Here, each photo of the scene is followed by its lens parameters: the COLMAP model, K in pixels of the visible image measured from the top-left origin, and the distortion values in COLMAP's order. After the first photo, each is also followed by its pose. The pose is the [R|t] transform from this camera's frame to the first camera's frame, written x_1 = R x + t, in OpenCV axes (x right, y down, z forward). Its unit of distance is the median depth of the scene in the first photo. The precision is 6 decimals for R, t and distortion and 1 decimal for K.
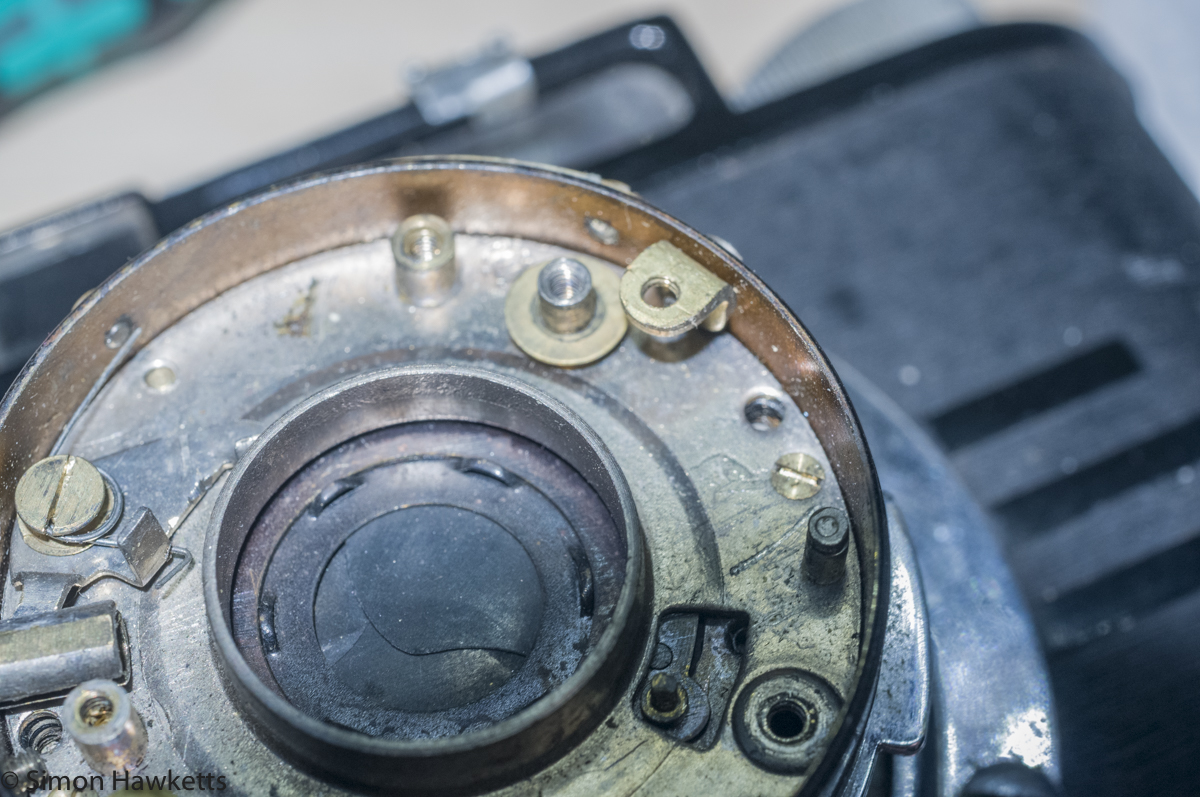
lens RADIAL K [[2403.5, 0, 599.7], [0, 2403.5, 396.3], [0, 0, 1]] dist [-0.050912, 0.000000]
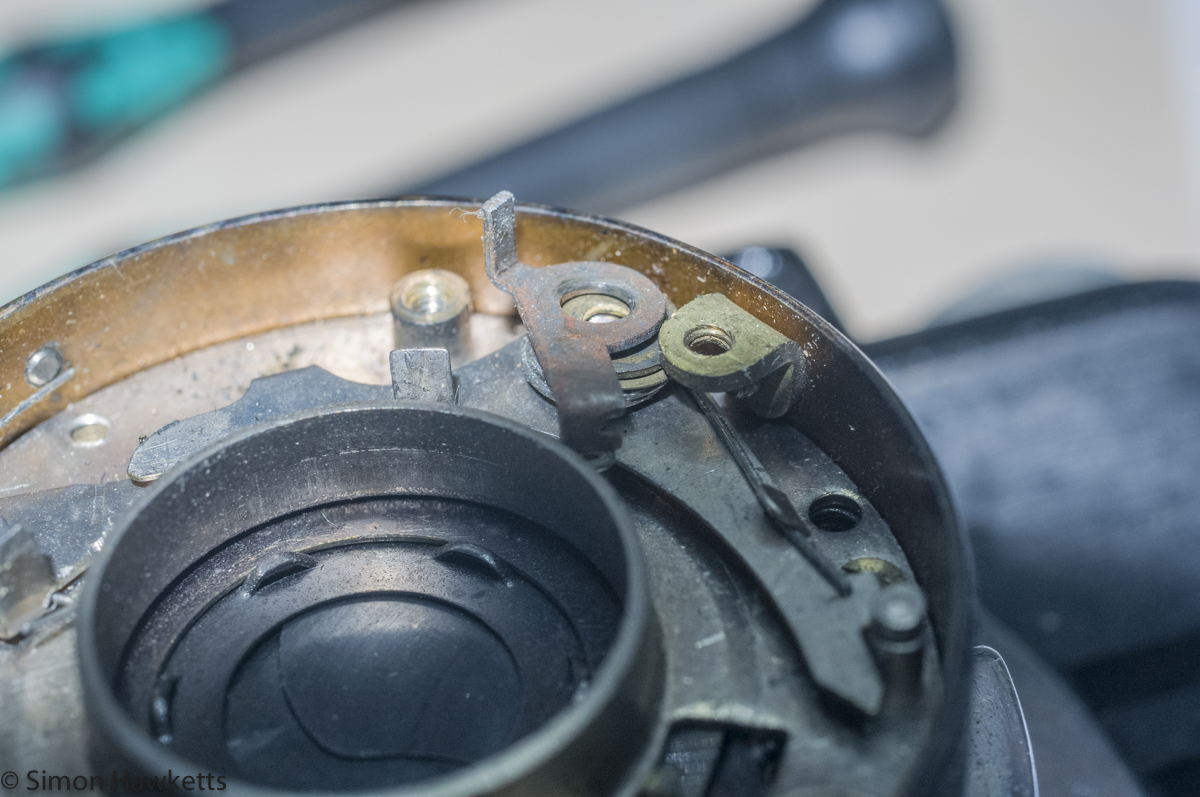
lens RADIAL K [[2525.0, 0, 592.5], [0, 2525.0, 393.8], [0, 0, 1]] dist [-0.018575, 0.000000]
pose [[0.992478, 0.061985, -0.105569, 0.075008], [-0.091900, 0.946943, -0.307982, 0.230312], [0.080878, 0.315367, 0.945517, 0.210763]]
